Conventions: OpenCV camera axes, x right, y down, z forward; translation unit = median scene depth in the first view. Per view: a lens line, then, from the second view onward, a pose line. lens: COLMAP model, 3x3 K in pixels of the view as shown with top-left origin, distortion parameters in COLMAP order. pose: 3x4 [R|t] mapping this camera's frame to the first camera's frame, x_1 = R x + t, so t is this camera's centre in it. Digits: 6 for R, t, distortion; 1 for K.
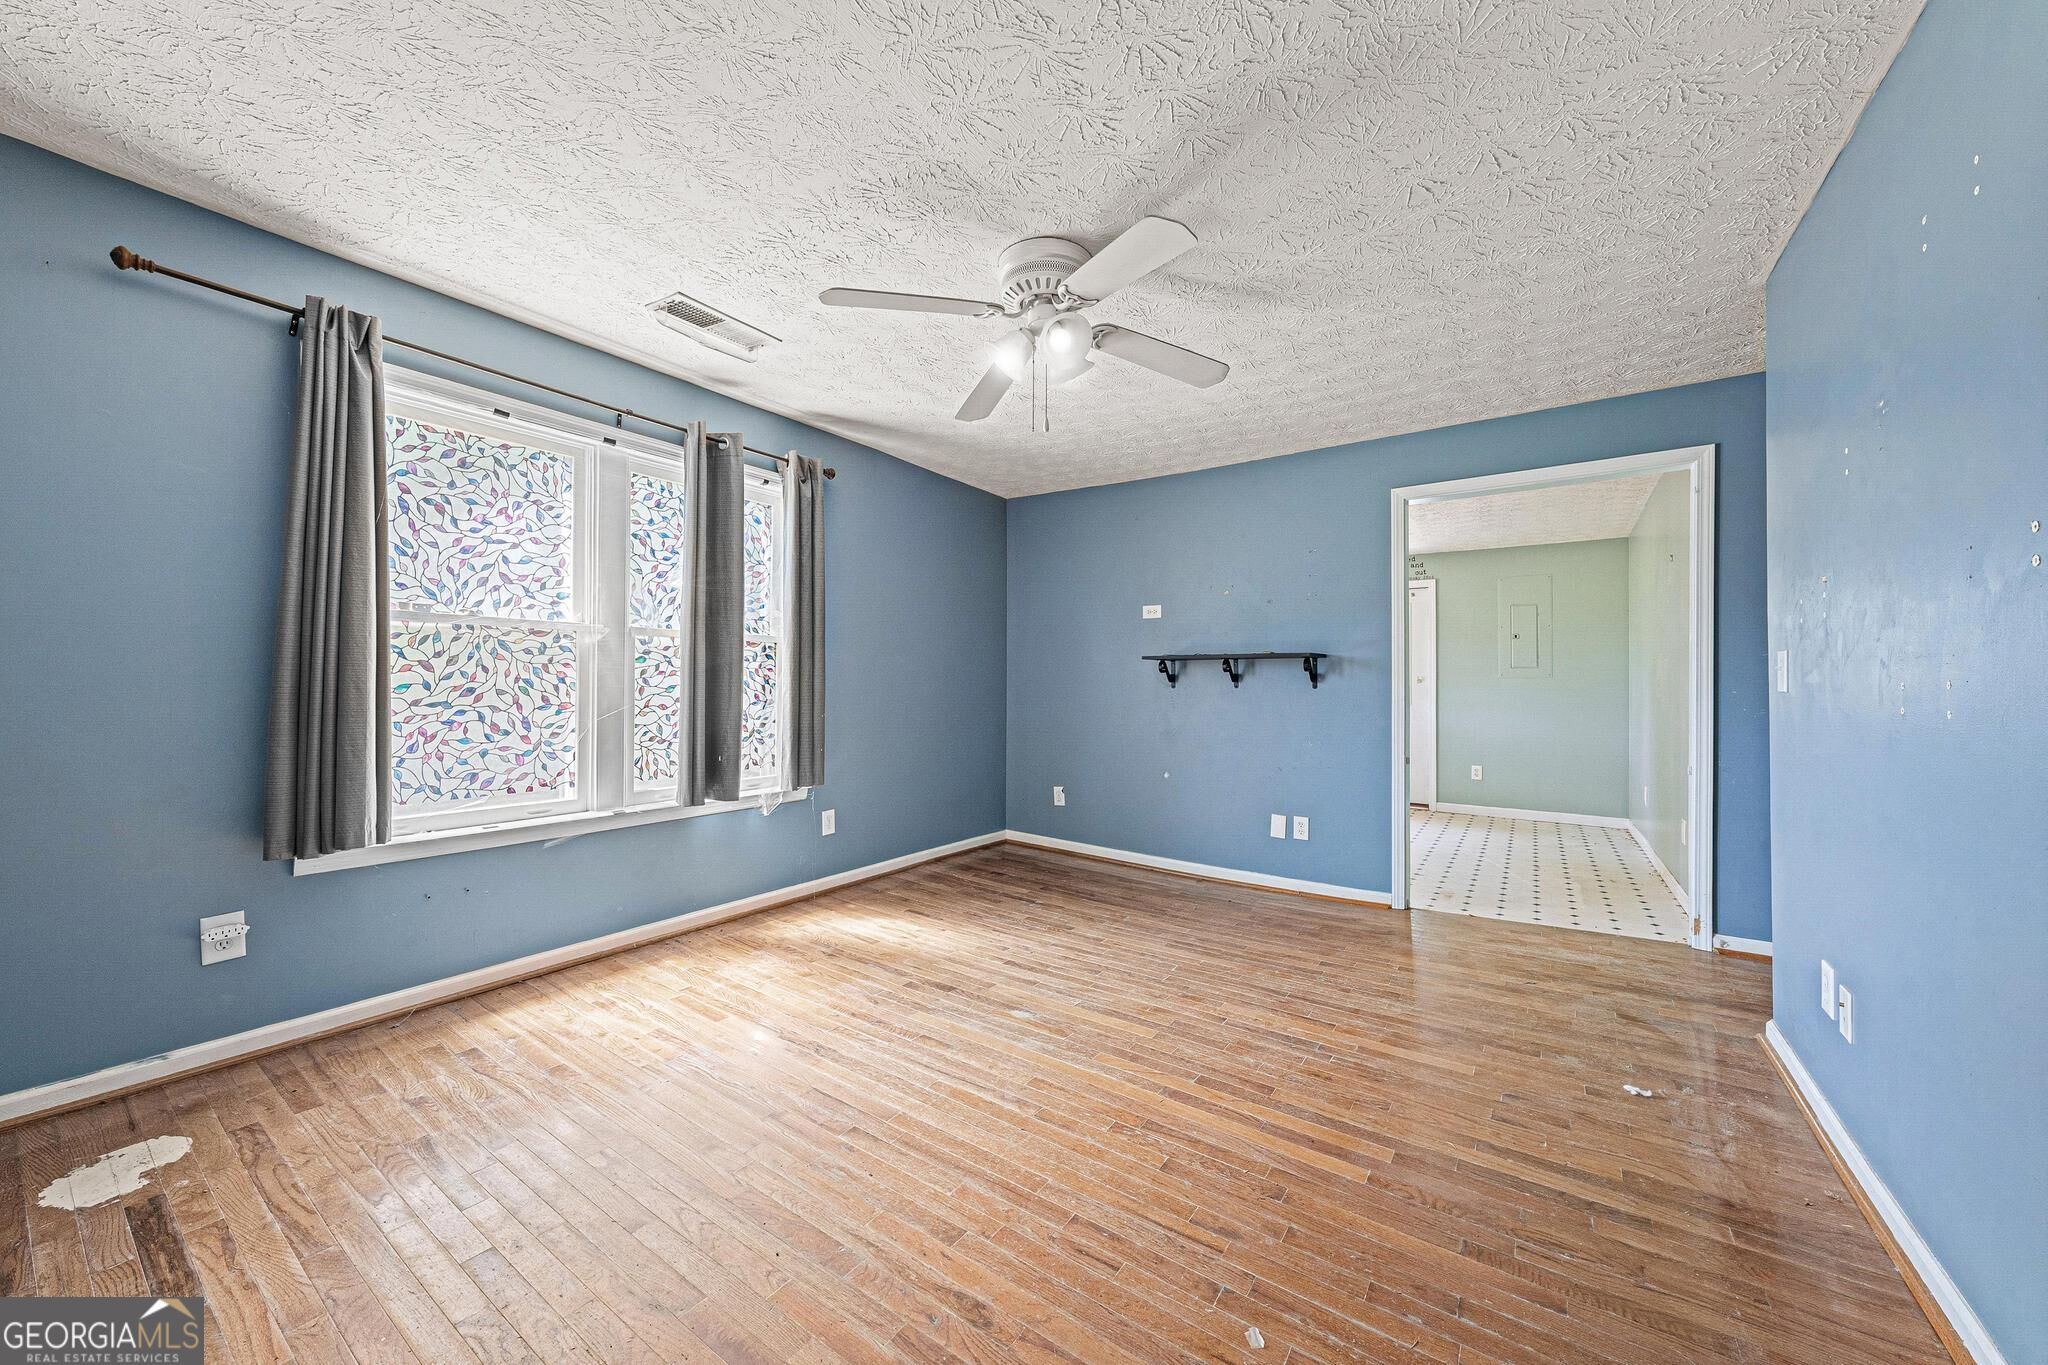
lens RADIAL K [[741.8, 0, 1015.3], [0, 741.8, 671.3], [0, 0, 1]] dist [0.000112, -0.000089]
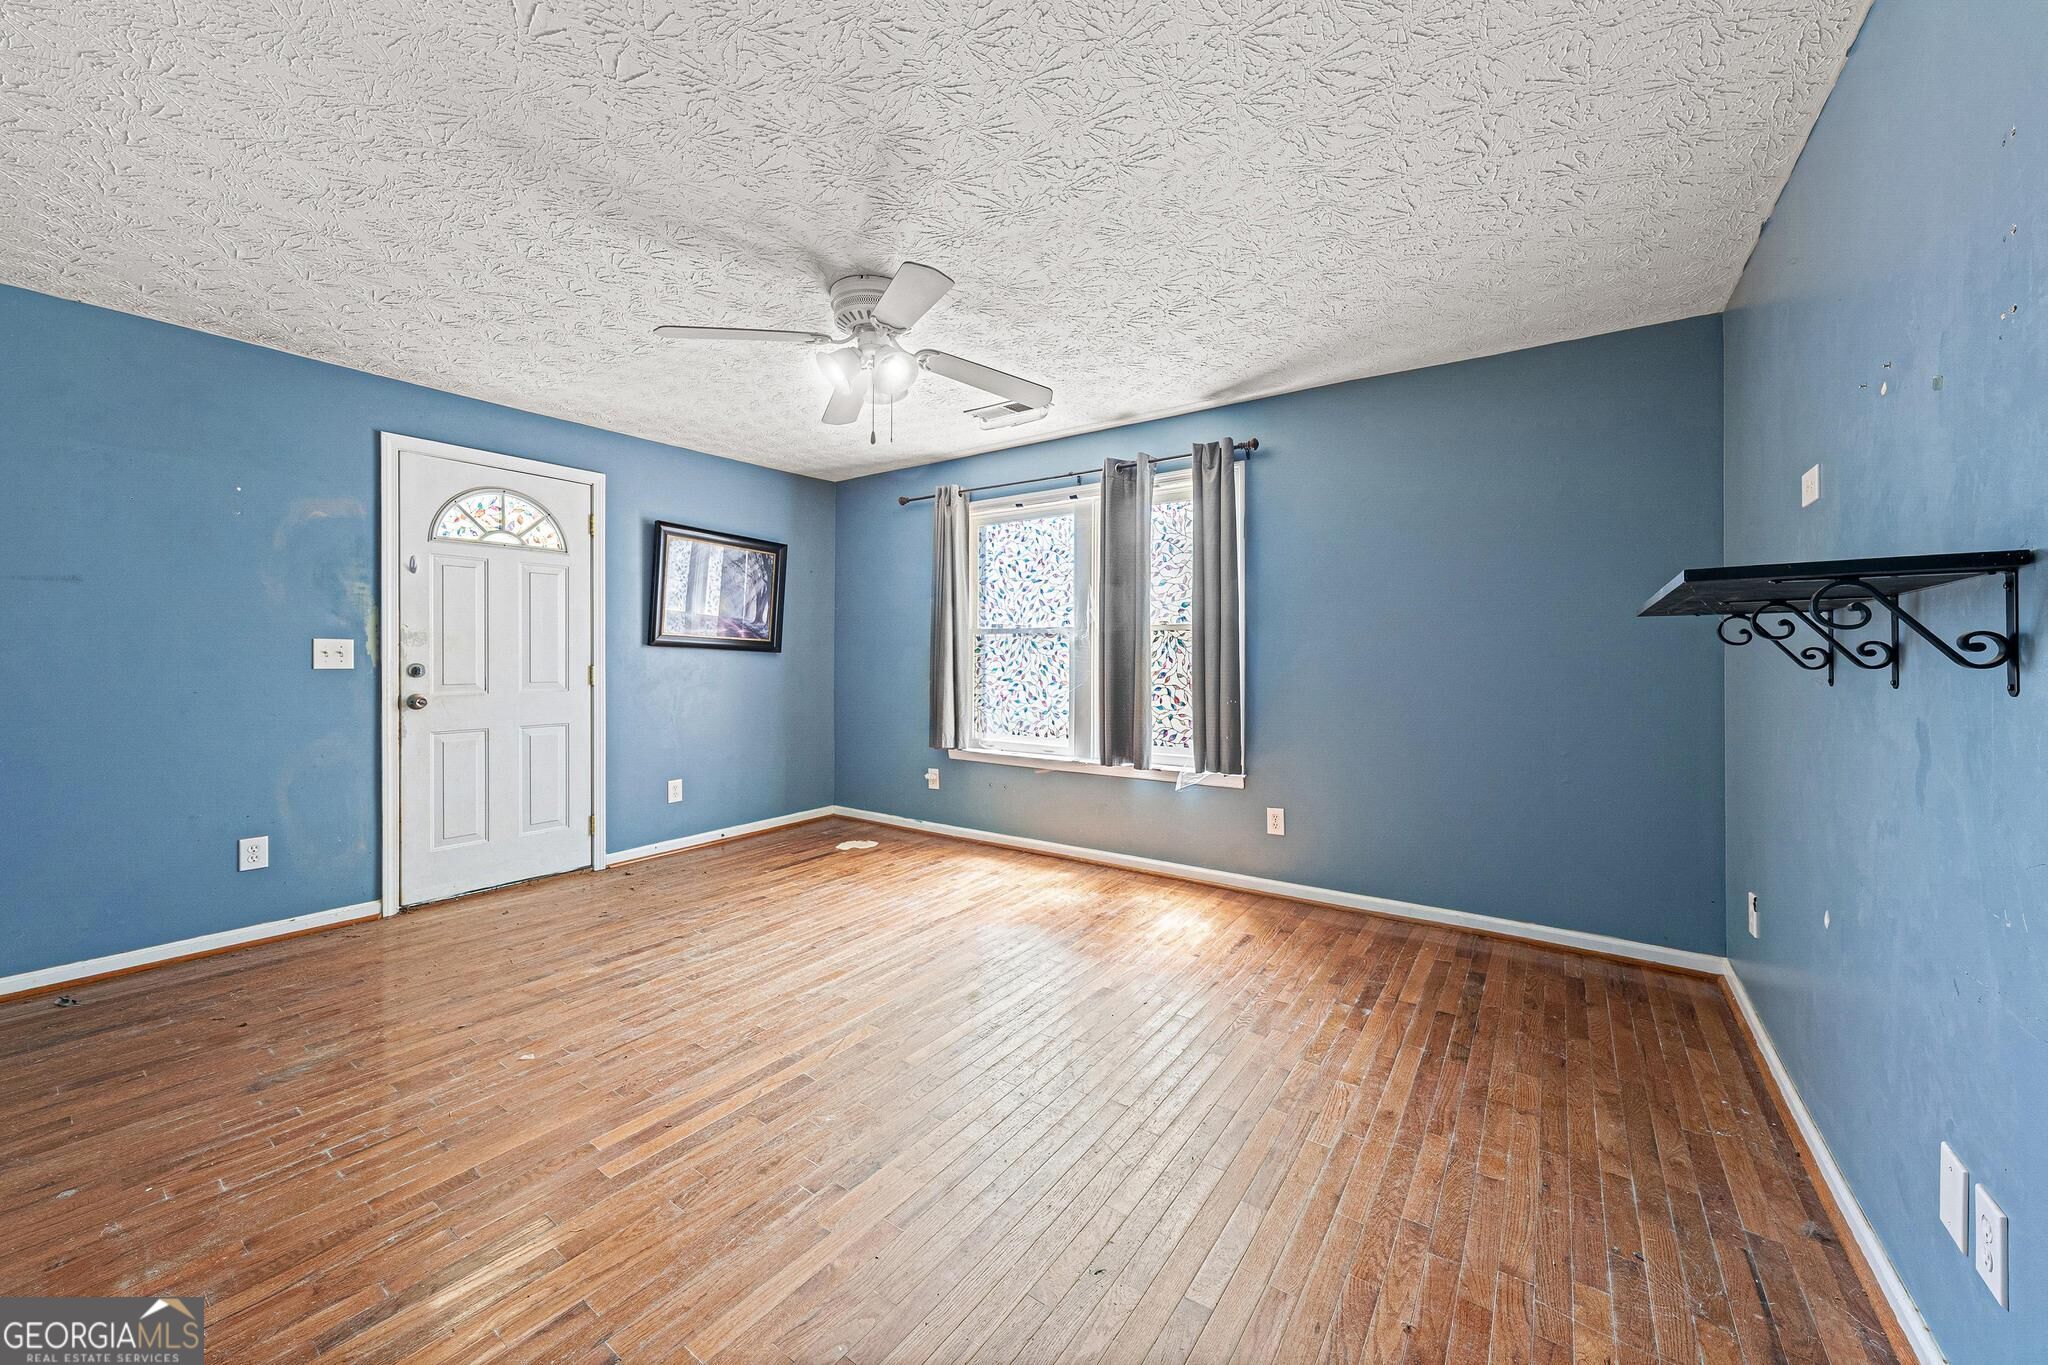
lens RADIAL K [[742.4, 0, 1040.6], [0, 742.4, 656.8], [0, 0, 1]] dist [0.001601, 0.000071]
pose [[0.015612, -0.013700, -0.999784, 0.923942], [0.011082, 0.999847, -0.013527, 0.013485], [0.999817, -0.010869, 0.015762, 0.974219]]
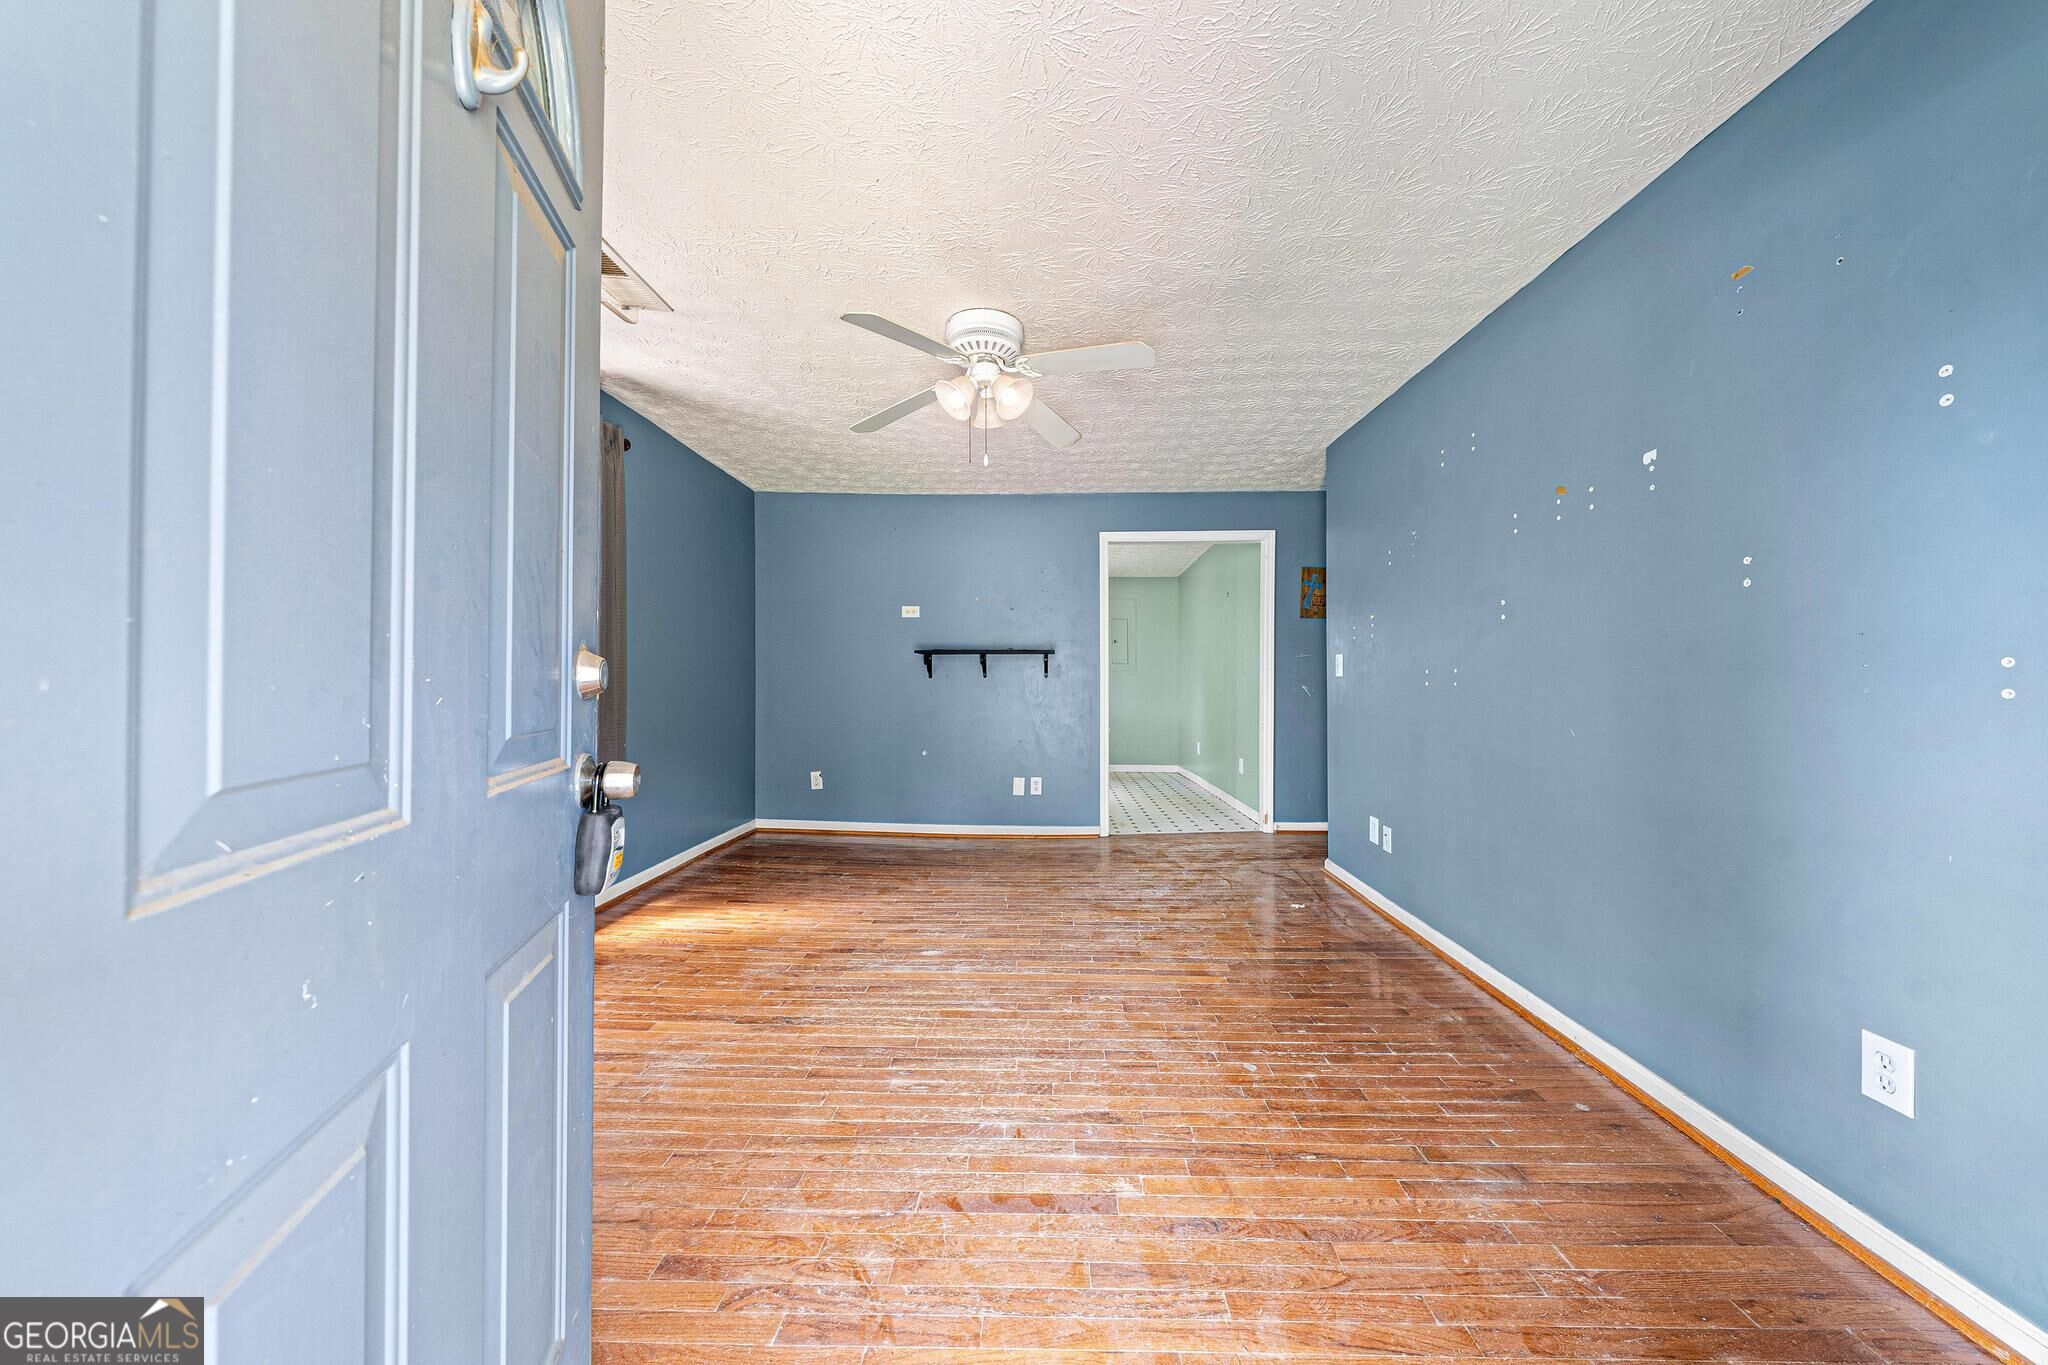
lens RADIAL K [[695.2, 0, 1036.9], [0, 695.2, 672.3], [0, 0, 1]] dist [0.000609, -0.000018]
pose [[0.828831, 0.001540, 0.559498, -0.422053], [-0.006314, 0.999958, 0.006602, 0.008592], [-0.559464, -0.009004, 0.828806, -0.001695]]
